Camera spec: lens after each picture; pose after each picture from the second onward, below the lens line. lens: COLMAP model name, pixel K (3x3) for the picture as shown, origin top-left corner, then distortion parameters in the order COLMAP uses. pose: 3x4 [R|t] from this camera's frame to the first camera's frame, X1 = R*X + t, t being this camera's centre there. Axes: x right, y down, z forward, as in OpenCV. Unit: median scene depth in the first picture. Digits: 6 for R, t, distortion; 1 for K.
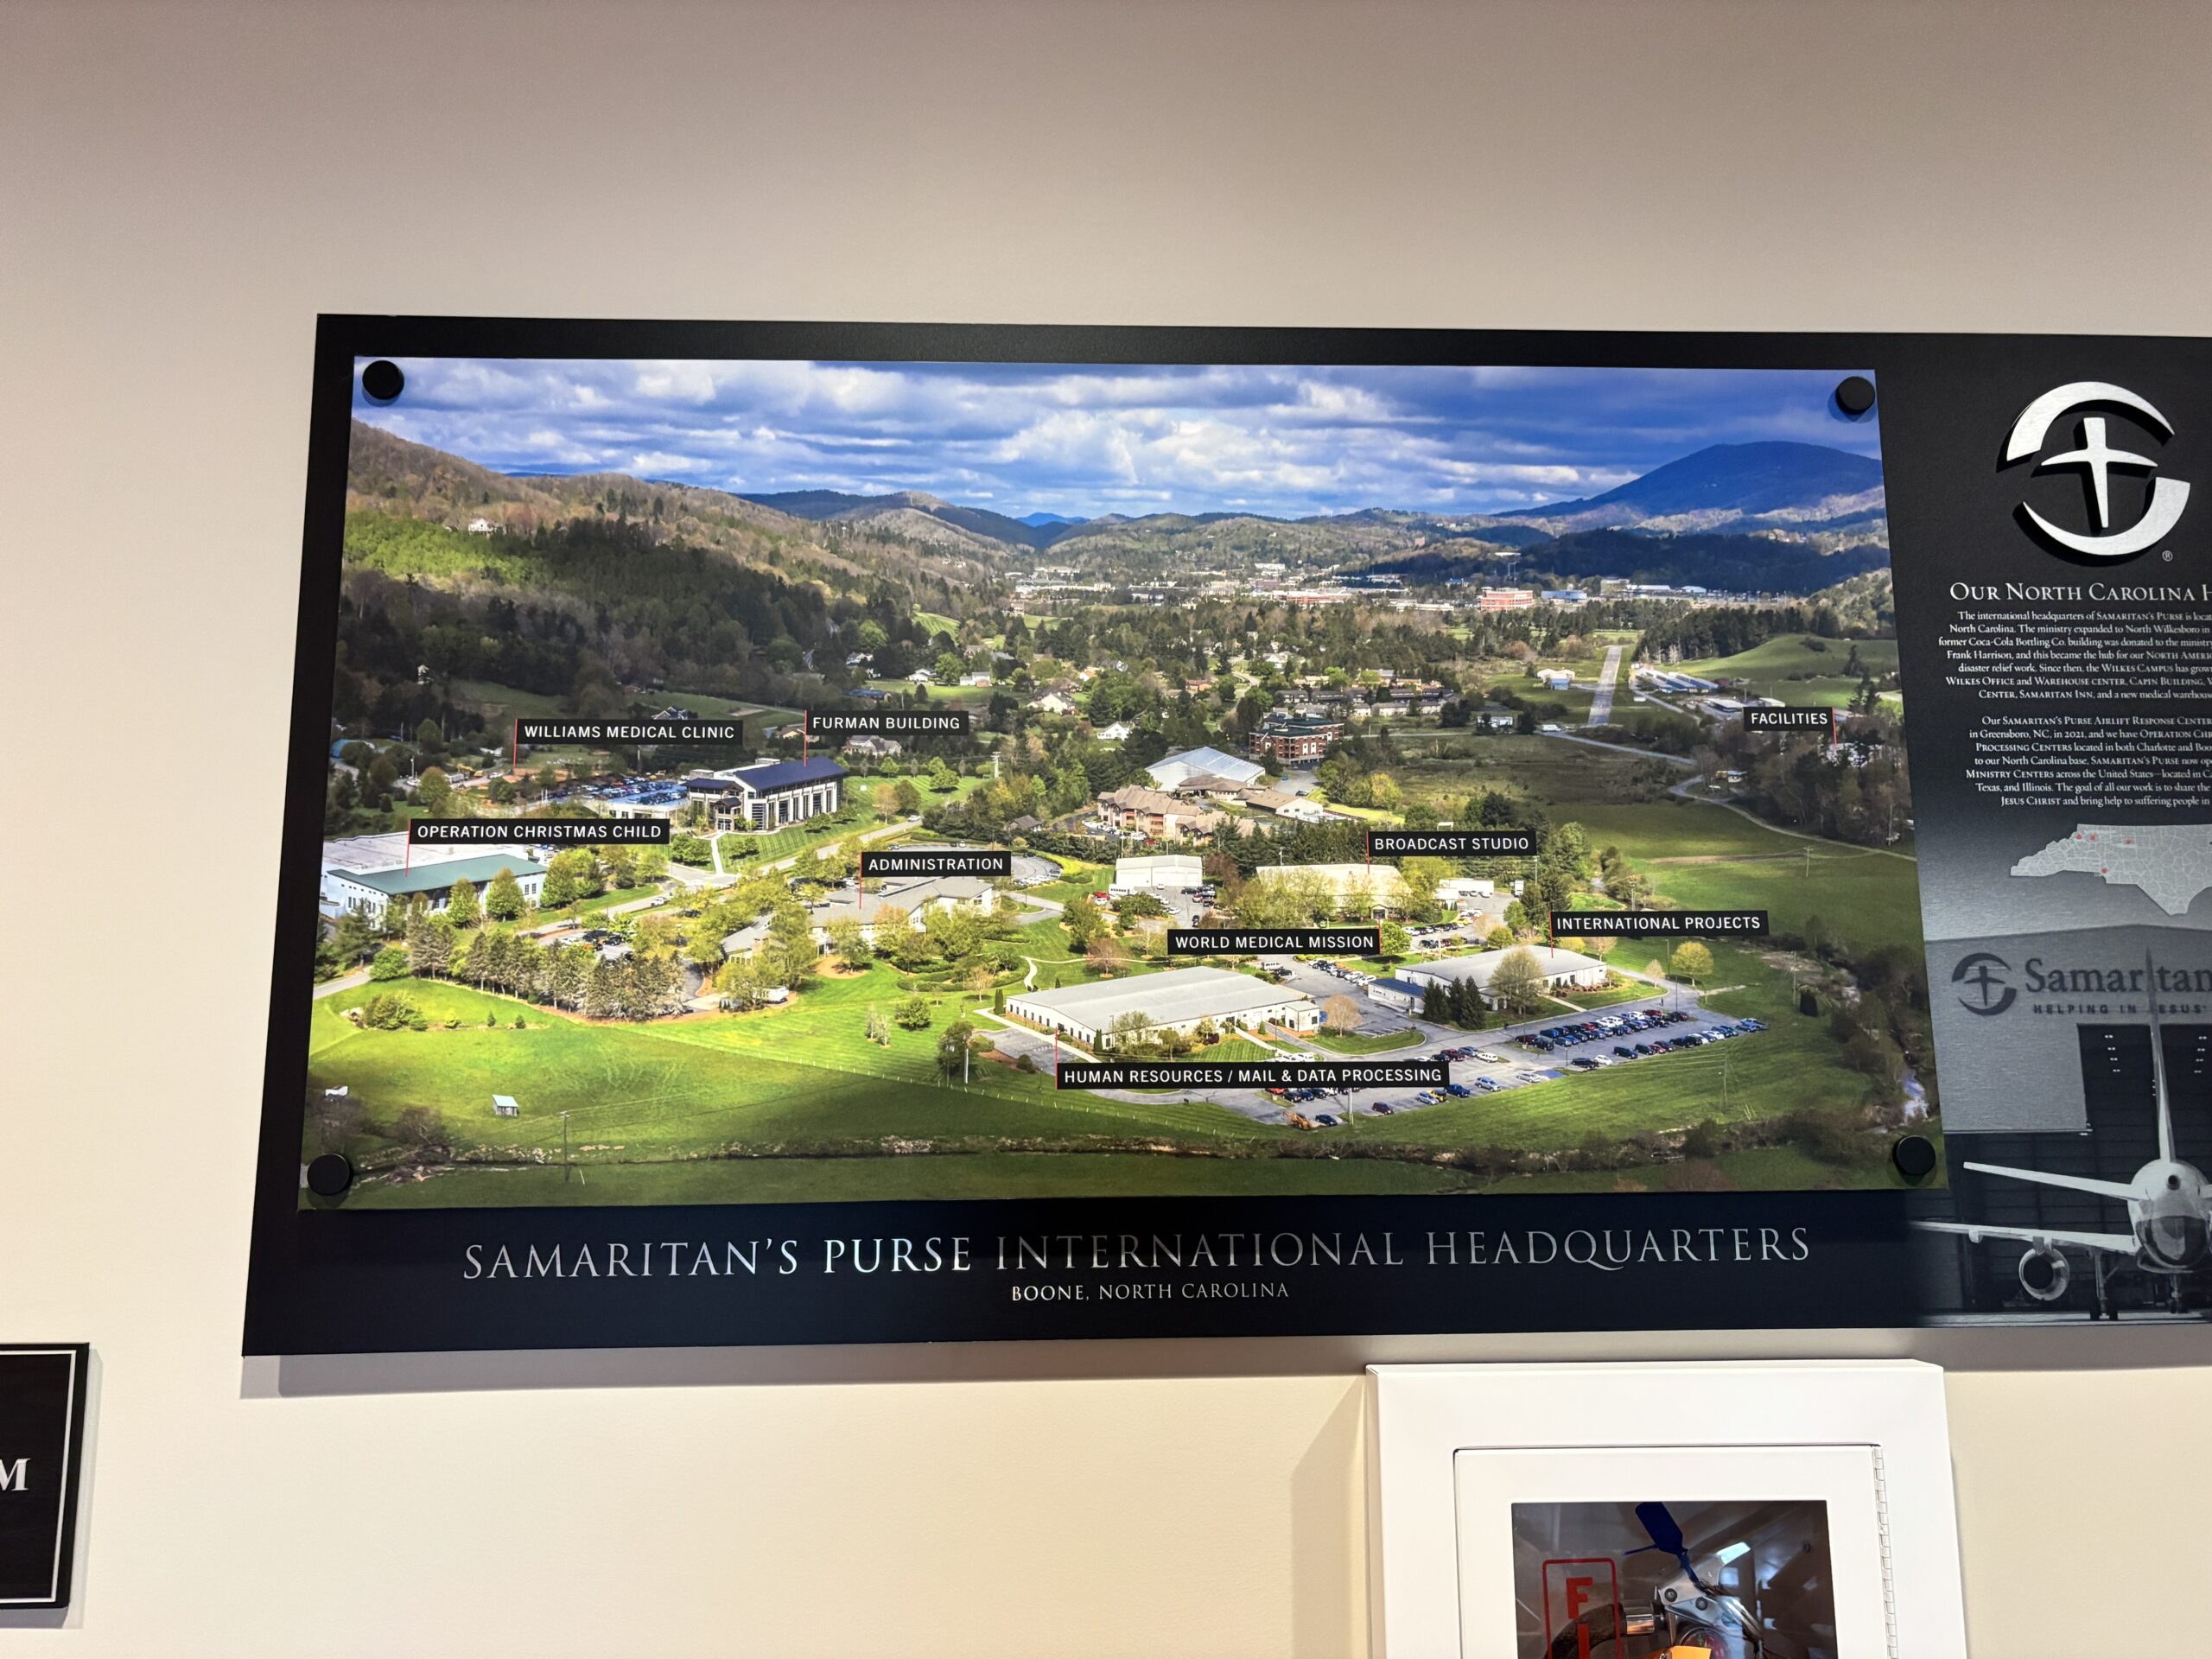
lens RADIAL K [[1923.0, 0, 1106.0], [0, 1923.0, 829.5], [0, 0, 1]] dist [0.097625, -0.175420]
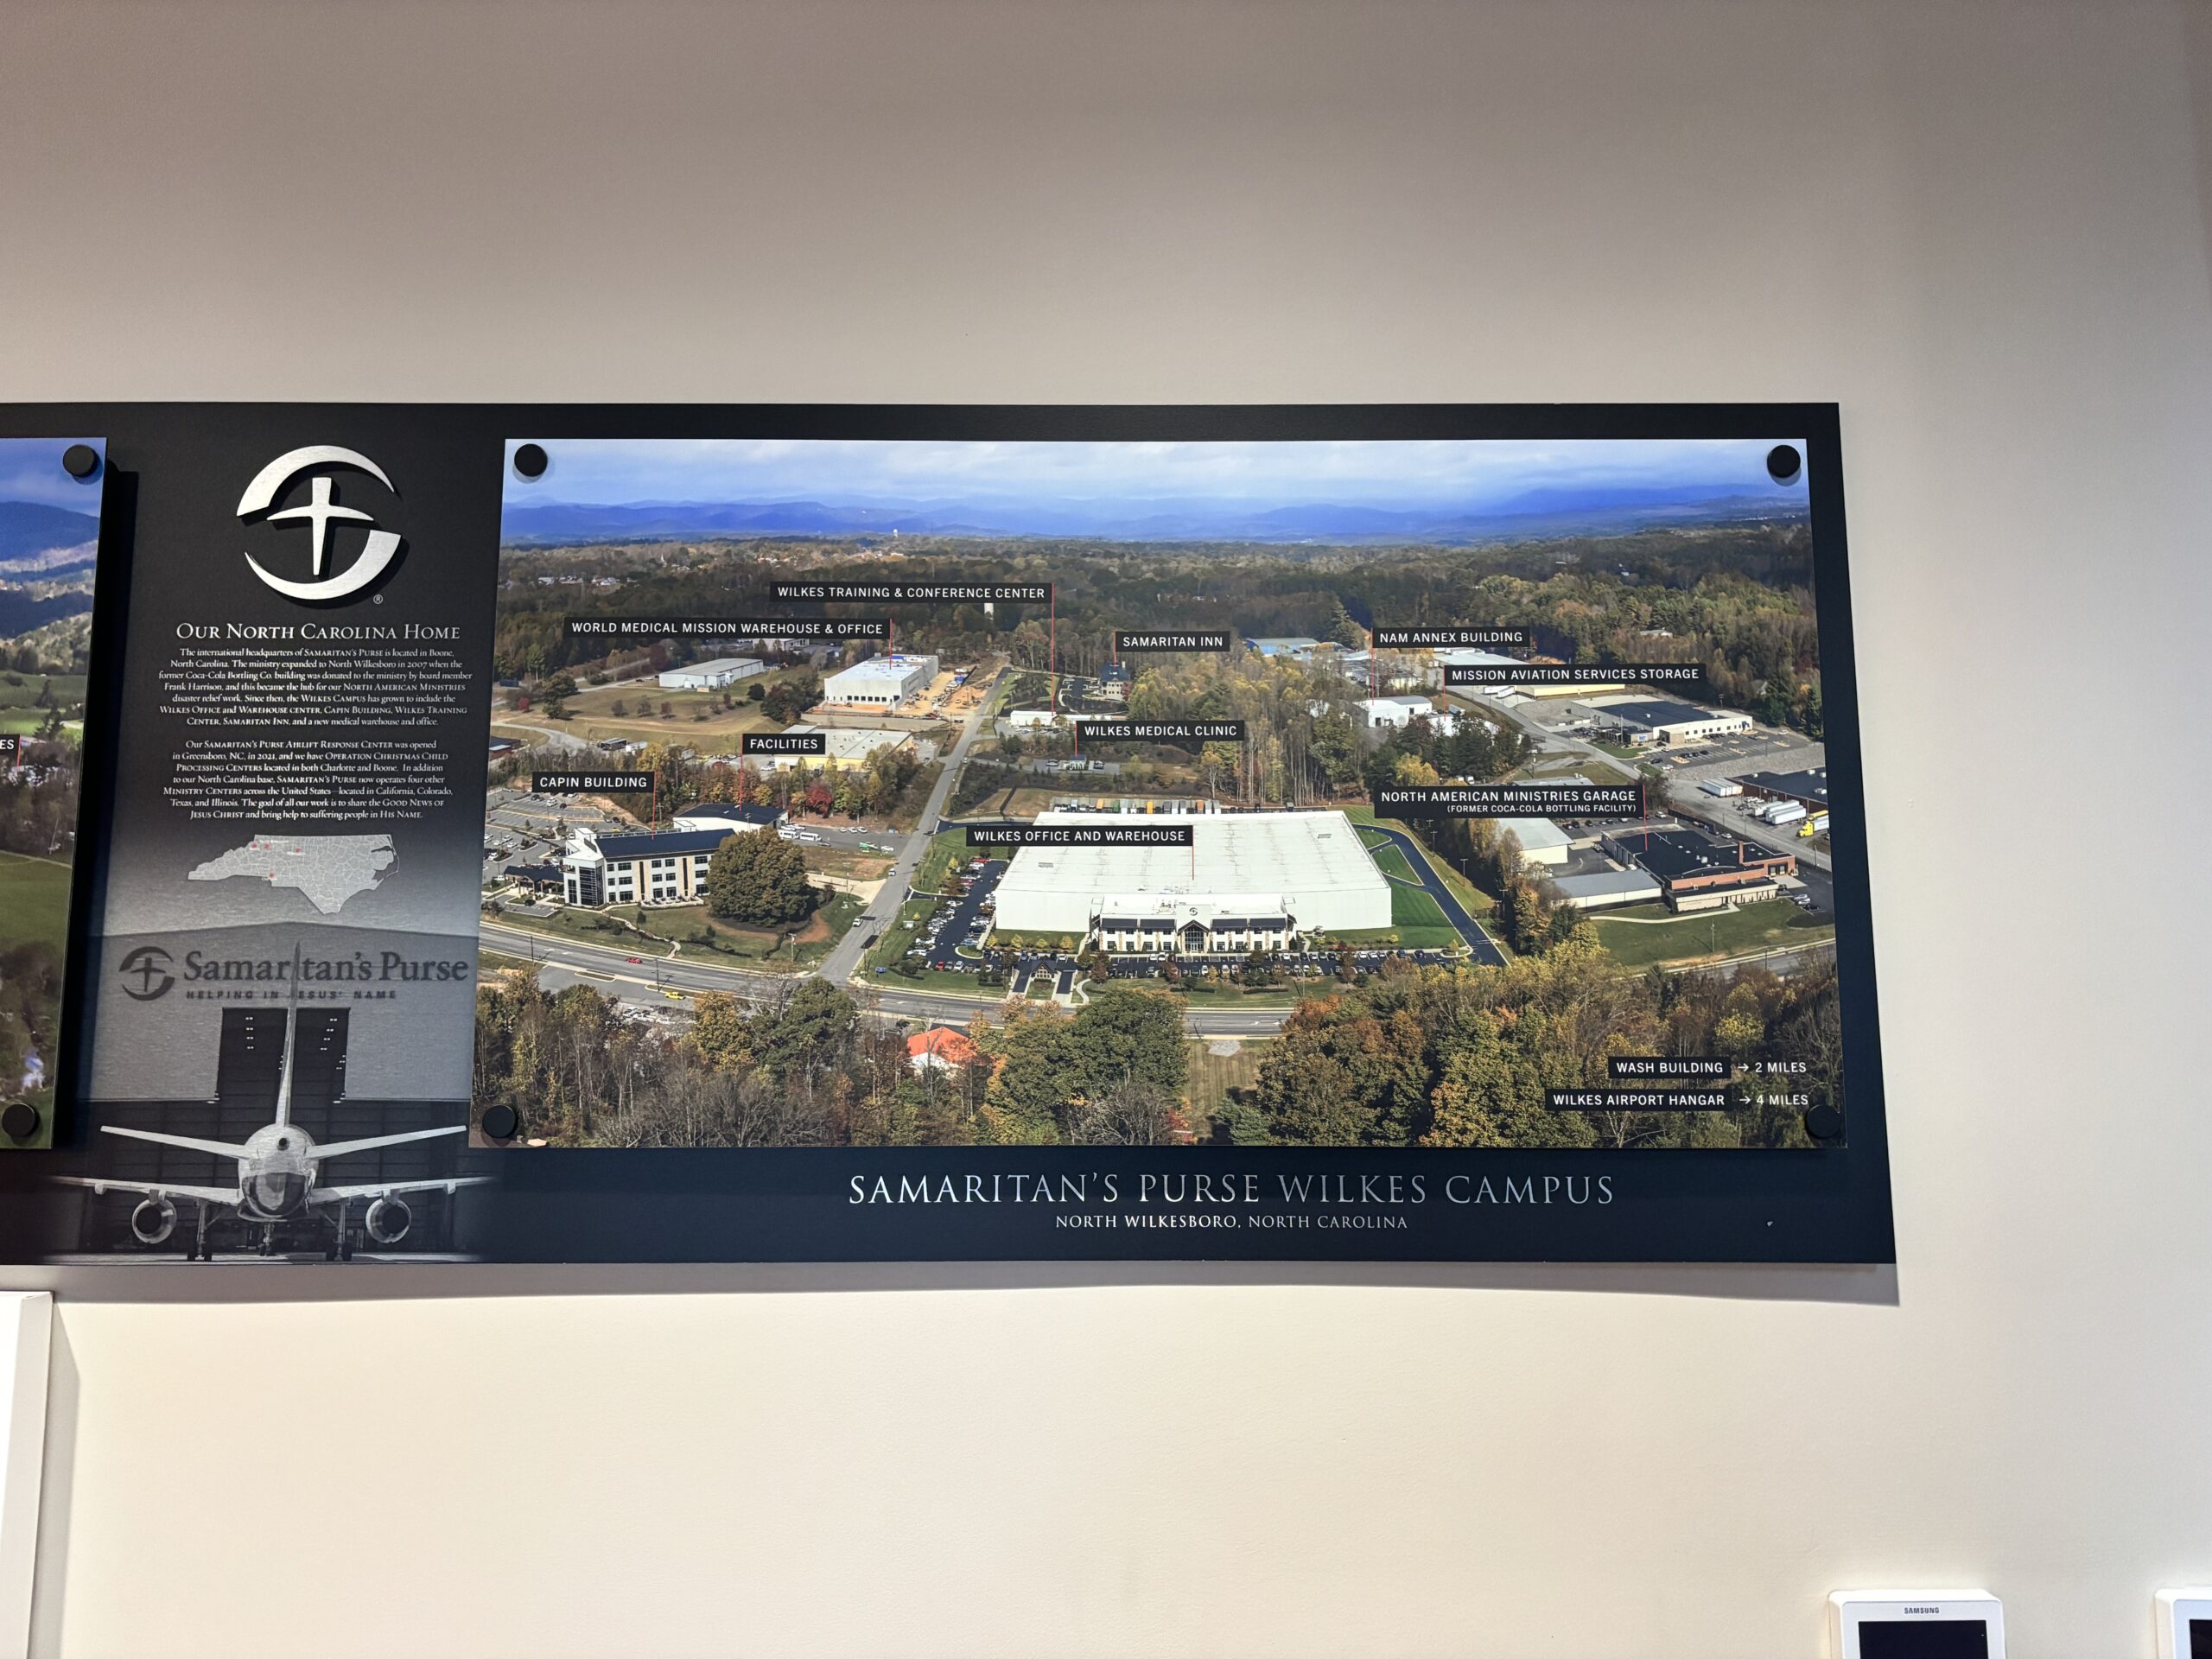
lens RADIAL K [[1923.0, 0, 1106.0], [0, 1923.0, 829.5], [0, 0, 1]] dist [0.097625, -0.175420]
pose [[0.999302, 0.002057, -0.037310, 1.045934], [-0.000821, 0.999451, 0.033110, -0.044496], [0.037358, -0.033056, 0.998755, -0.135354]]
